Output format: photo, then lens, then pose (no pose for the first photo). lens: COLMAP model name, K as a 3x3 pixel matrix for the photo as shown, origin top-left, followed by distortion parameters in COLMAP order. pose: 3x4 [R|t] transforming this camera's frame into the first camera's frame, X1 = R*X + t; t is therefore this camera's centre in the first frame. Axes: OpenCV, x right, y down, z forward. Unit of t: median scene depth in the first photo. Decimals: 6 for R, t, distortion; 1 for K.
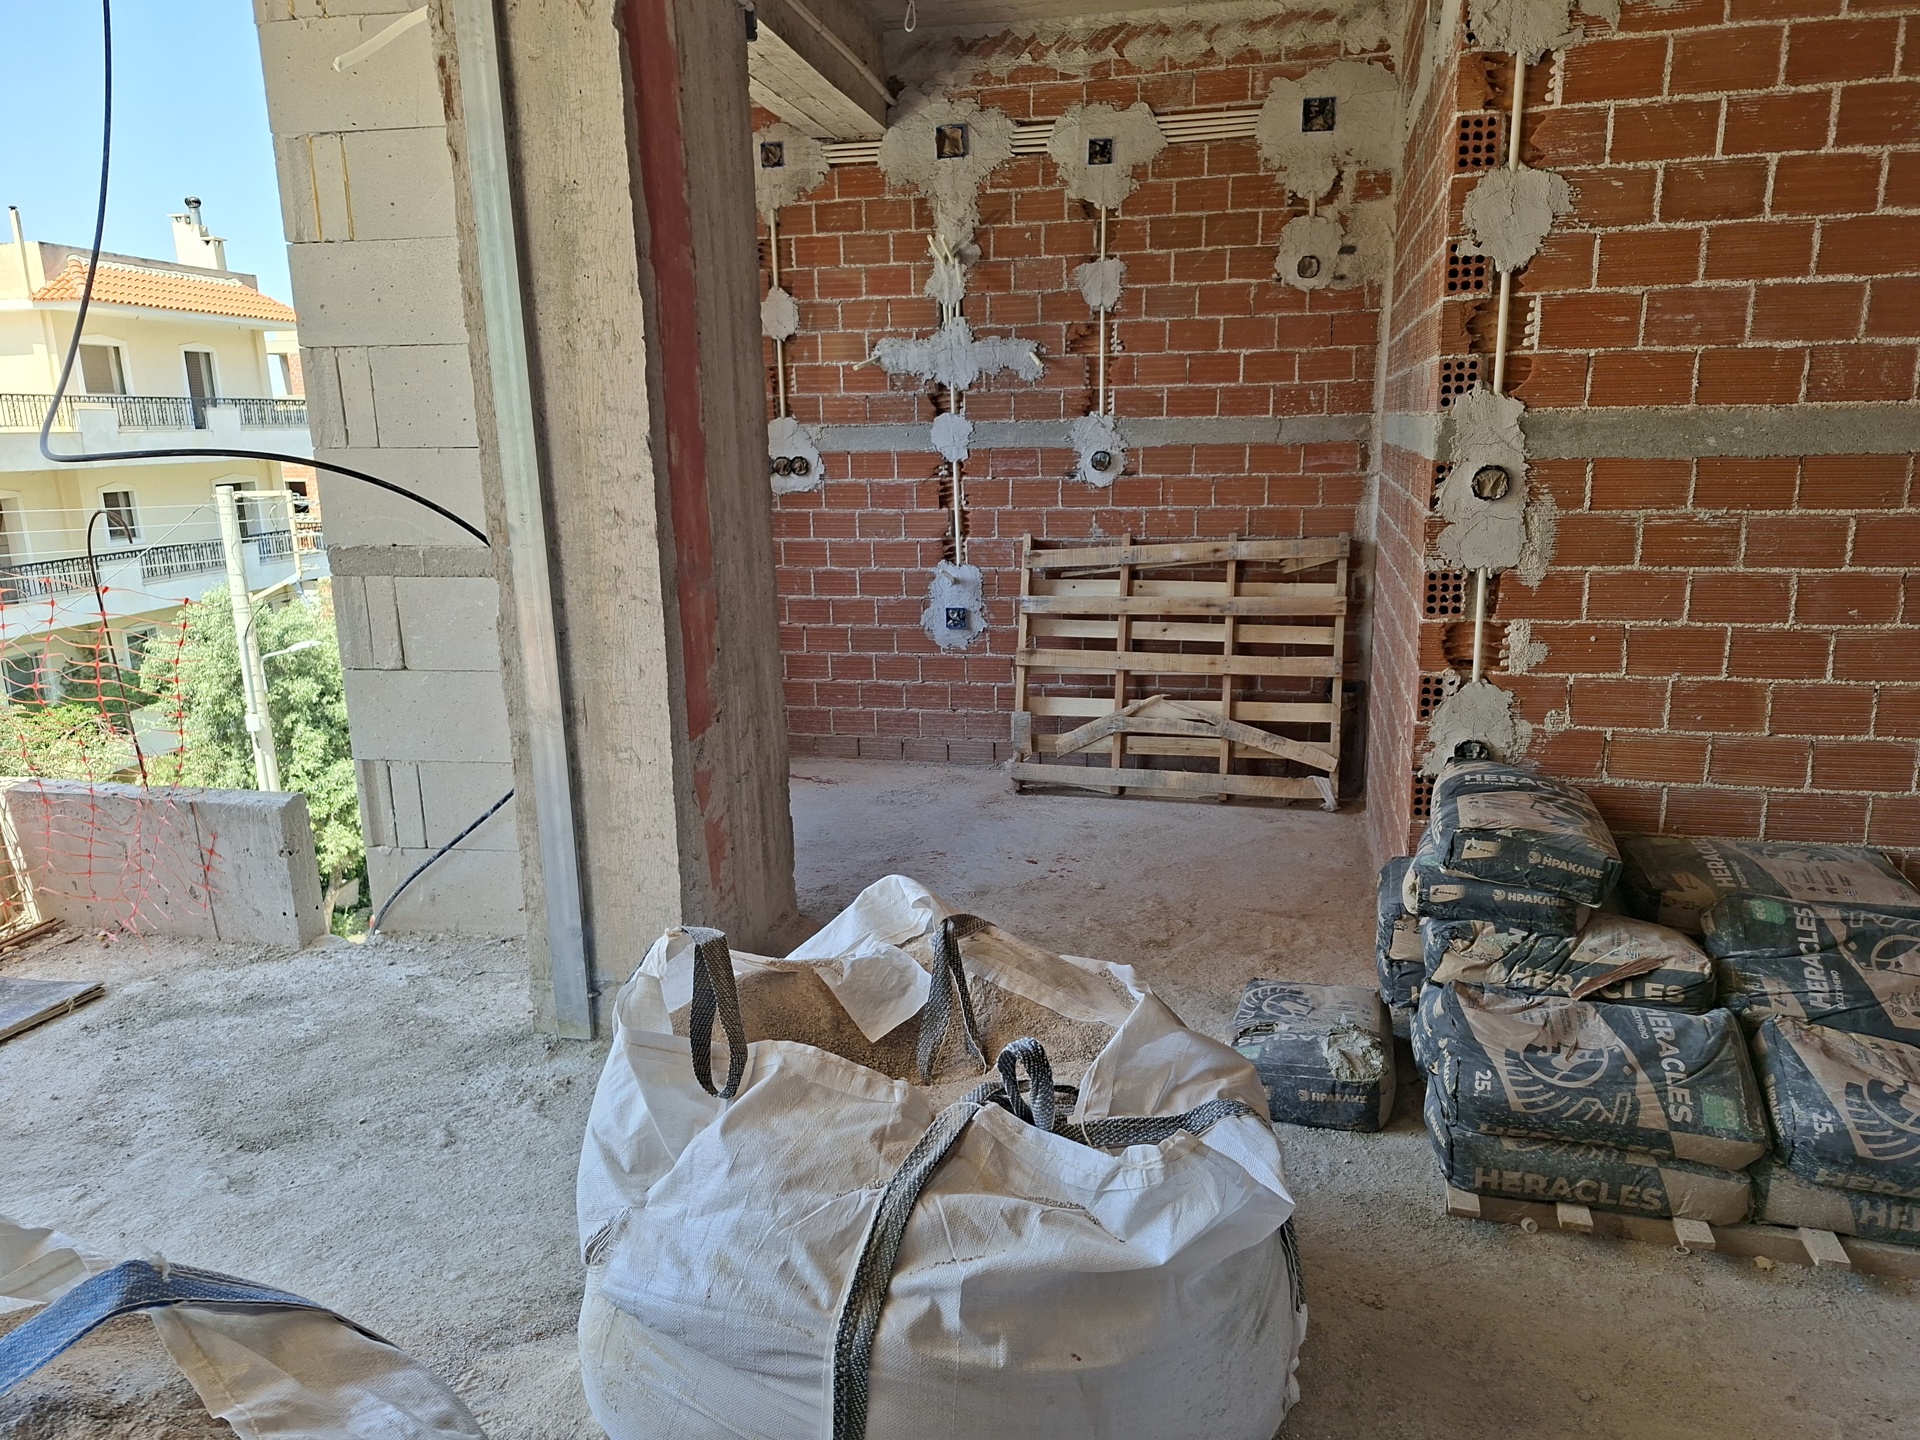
lens RADIAL K [[1331.4, 0, 965.1], [0, 1331.4, 744.3], [0, 0, 1]] dist [0.086481, -0.096137]
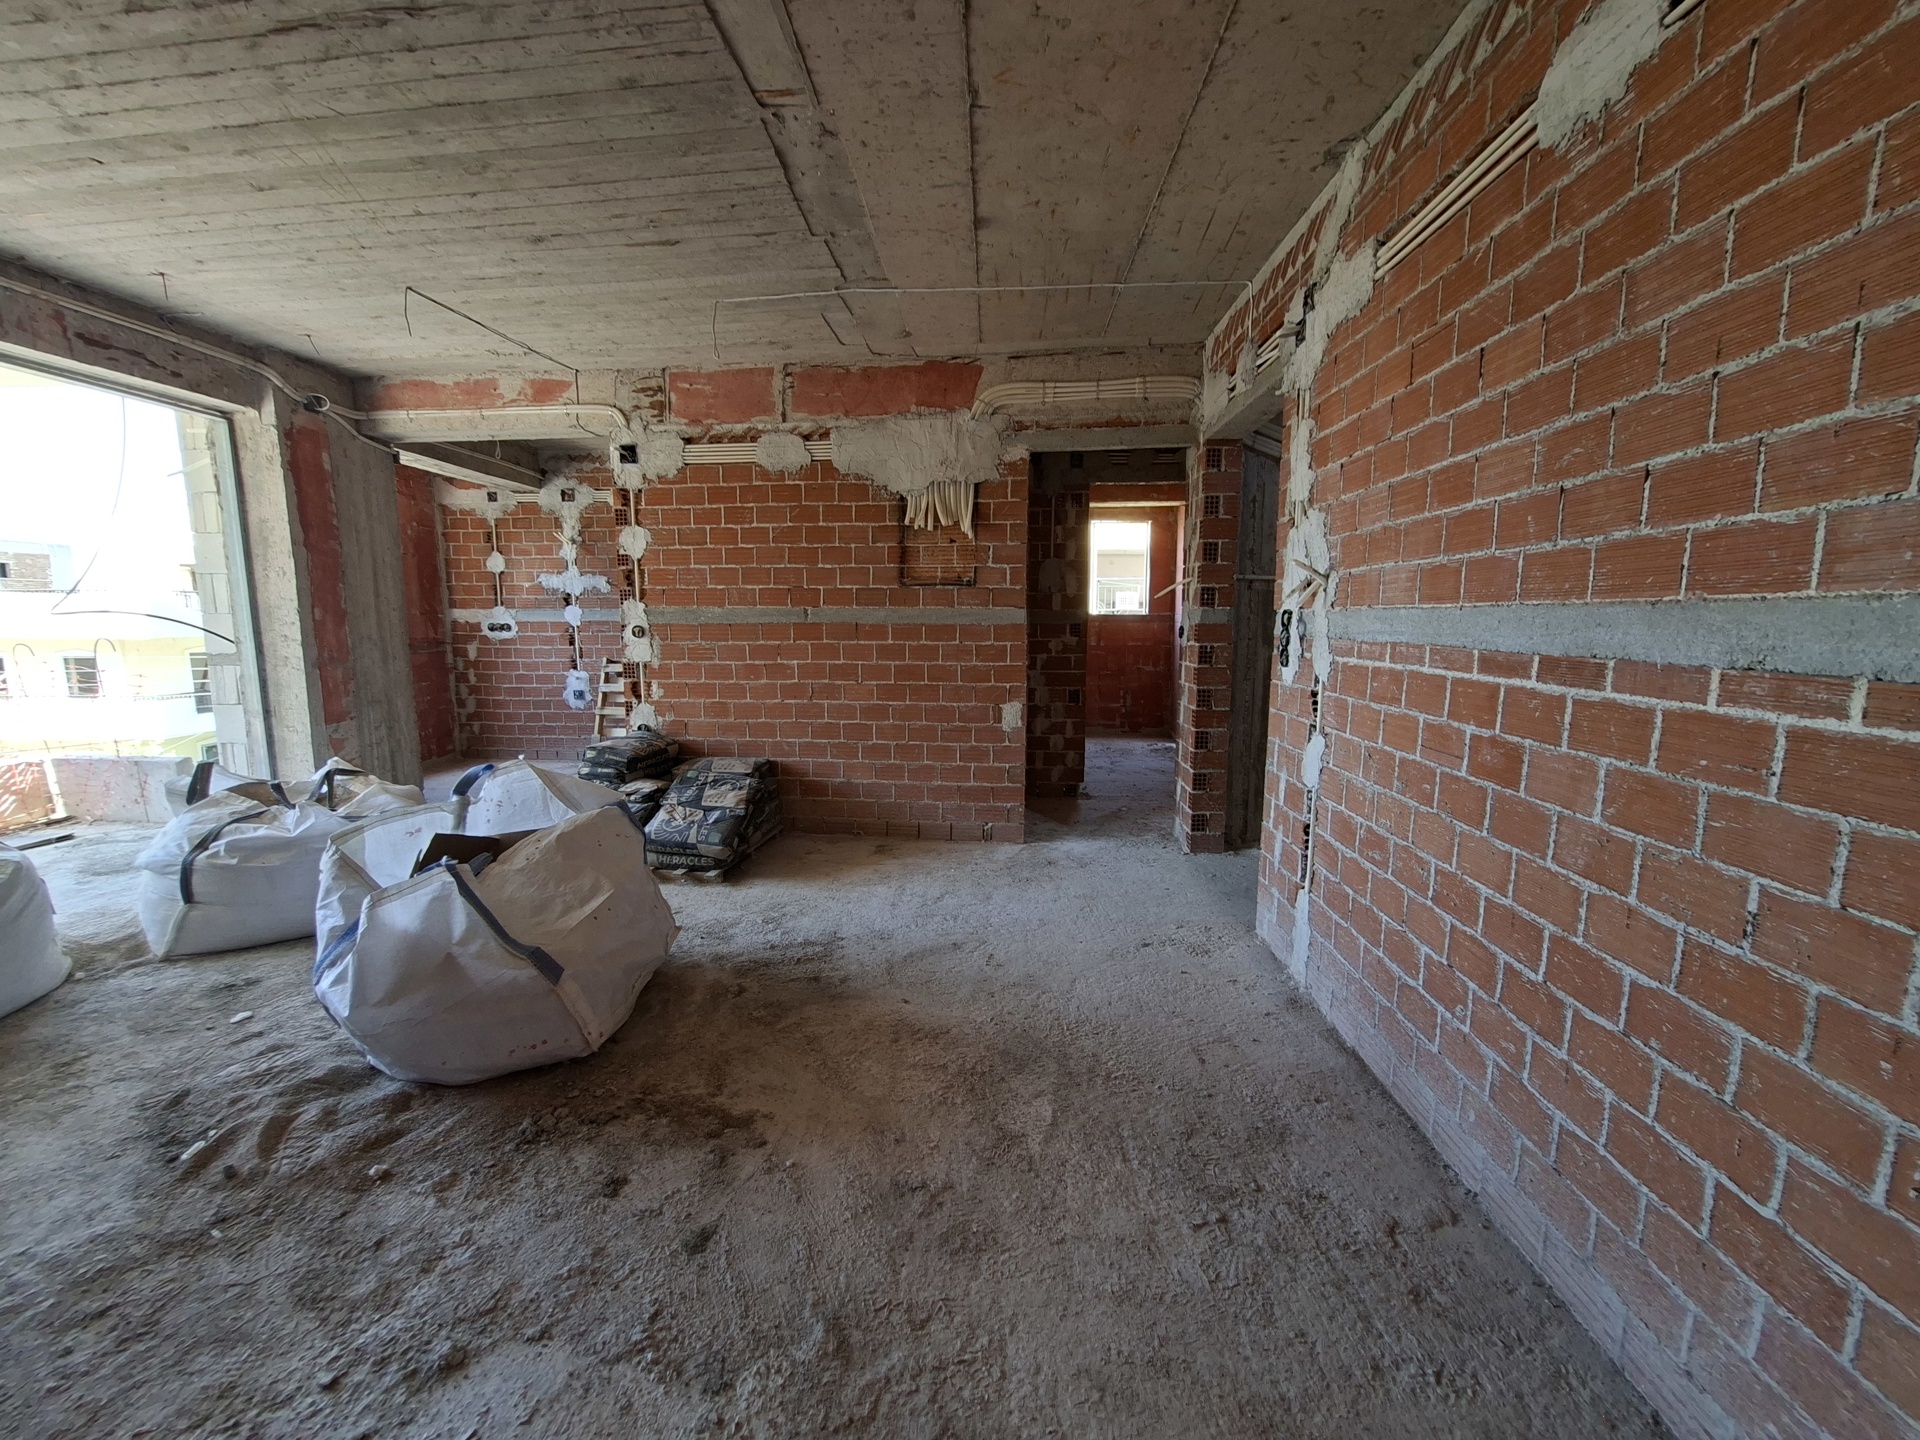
lens RADIAL K [[756.8, 0, 968.6], [0, 756.8, 720.3], [0, 0, 1]] dist [-0.010678, 0.003560]
pose [[0.988289, 0.000190, 0.152594, 0.503341], [0.015642, 0.994605, -0.102548, 0.099507], [-0.151790, 0.103734, 0.982954, -0.387914]]
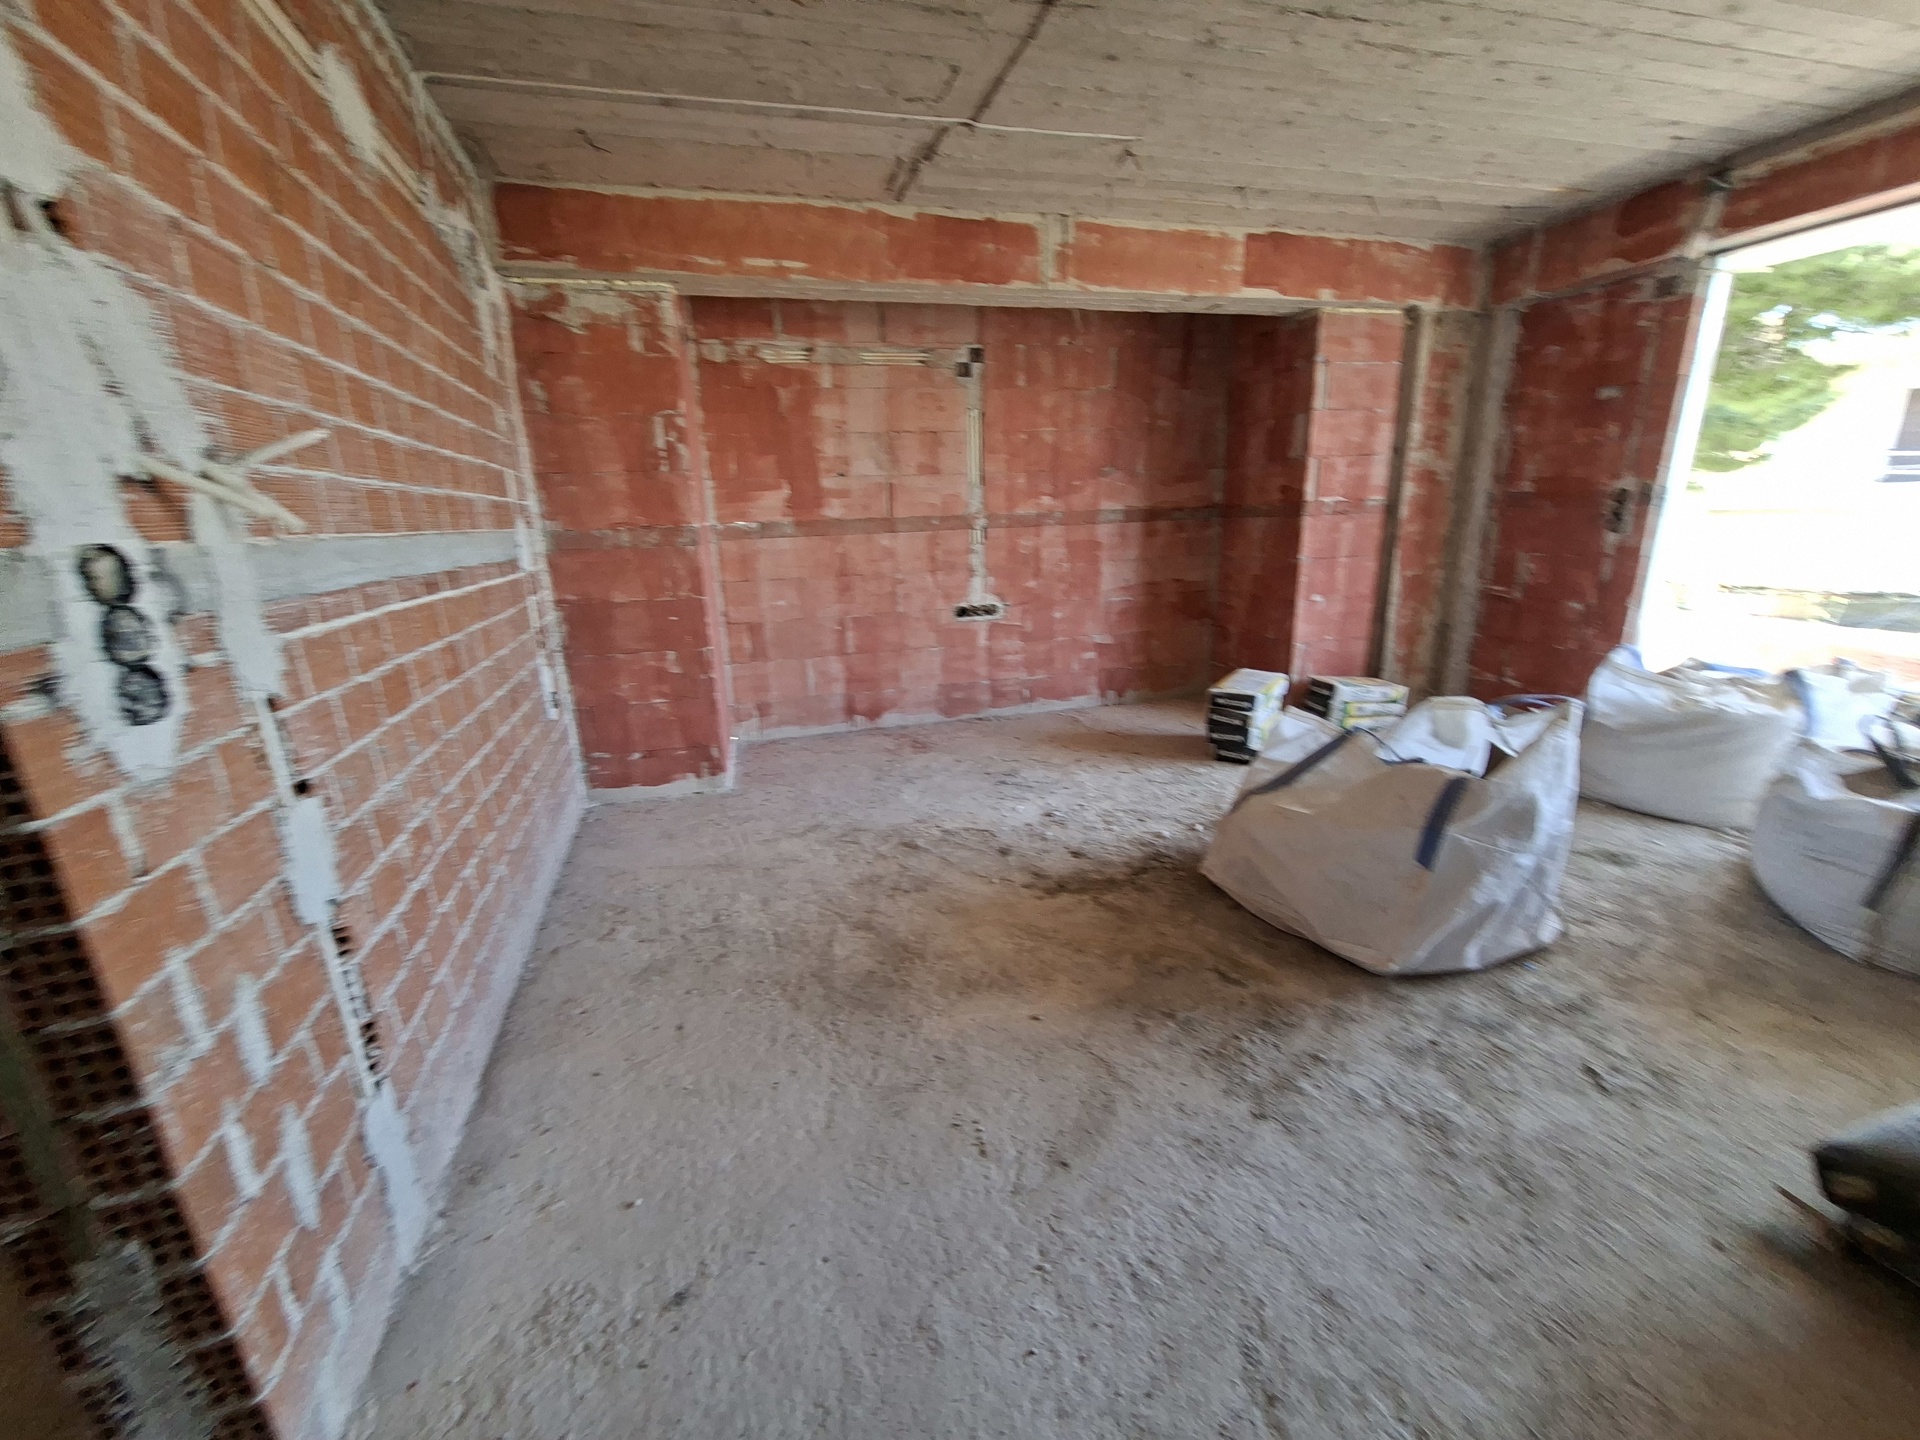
lens RADIAL K [[756.8, 0, 959.4], [0, 756.8, 716.3], [0, 0, 1]] dist [-0.010678, 0.003560]
pose [[-0.869935, 0.175723, -0.460797, 0.750618], [-0.065259, 0.885131, 0.460743, -0.107193], [0.488829, 0.430888, -0.758539, 0.414962]]
